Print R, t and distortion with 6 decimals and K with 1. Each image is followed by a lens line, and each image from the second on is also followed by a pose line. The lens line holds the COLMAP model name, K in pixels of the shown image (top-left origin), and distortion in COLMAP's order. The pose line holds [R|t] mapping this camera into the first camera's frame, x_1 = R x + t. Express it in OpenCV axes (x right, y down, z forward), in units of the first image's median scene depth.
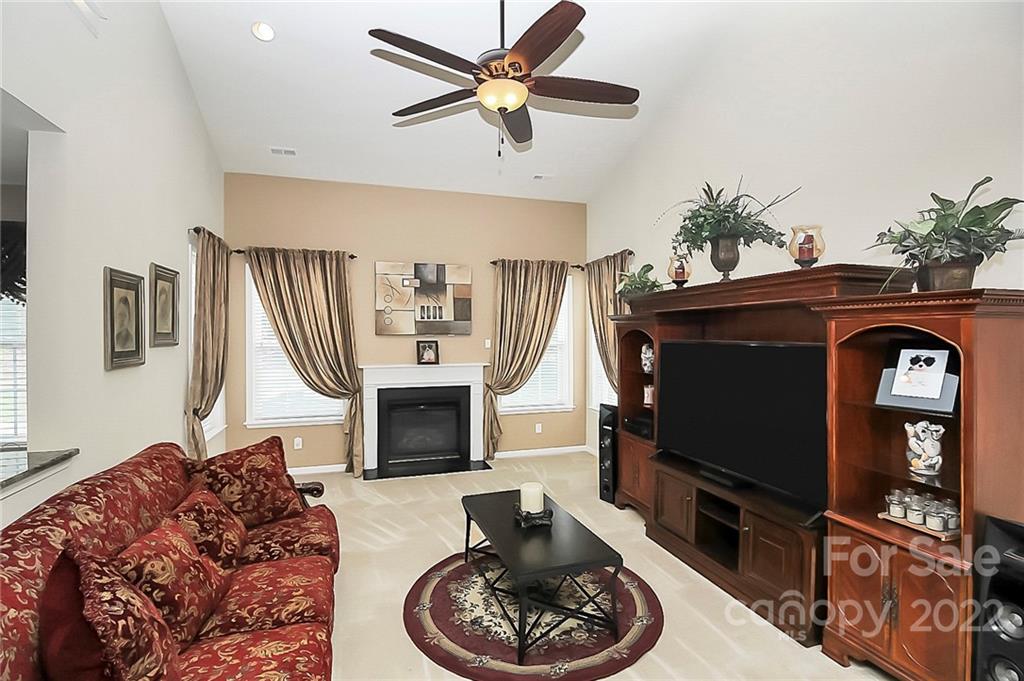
lens RADIAL K [[486.0, 0, 516.1], [0, 486.0, 331.1], [0, 0, 1]] dist [0.002286, -0.016954]
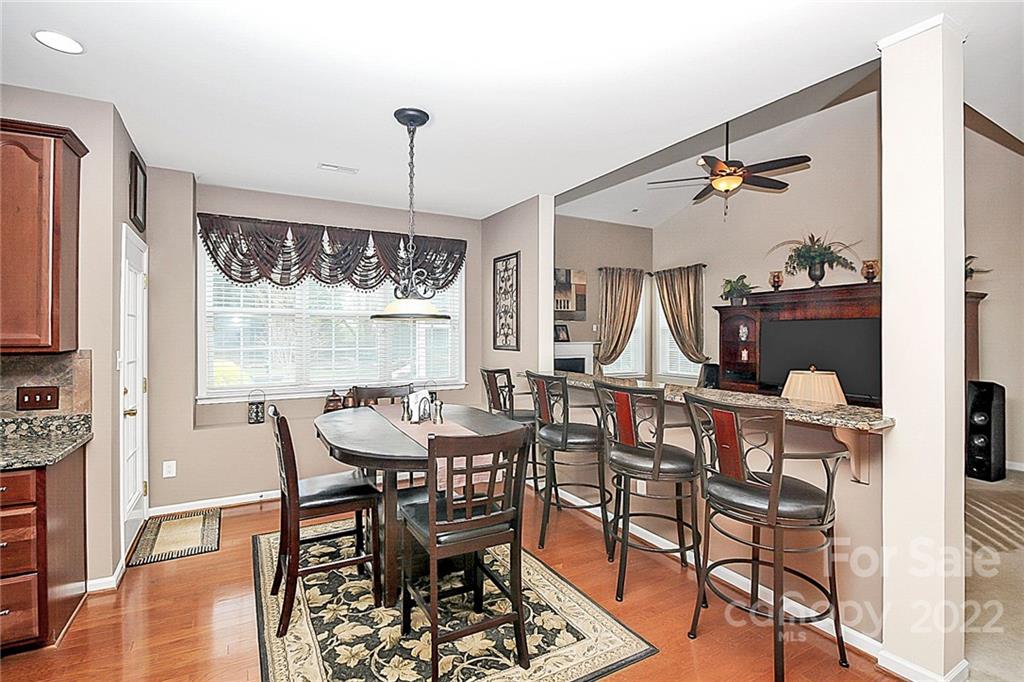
lens RADIAL K [[486.0, 0, 516.1], [0, 486.0, 331.6], [0, 0, 1]] dist [0.002286, -0.016954]
pose [[0.978544, 0.003346, 0.206013, -0.587837], [-0.003164, 0.999994, -0.001214, 0.040993], [-0.206016, 0.000536, 0.978549, -0.316836]]
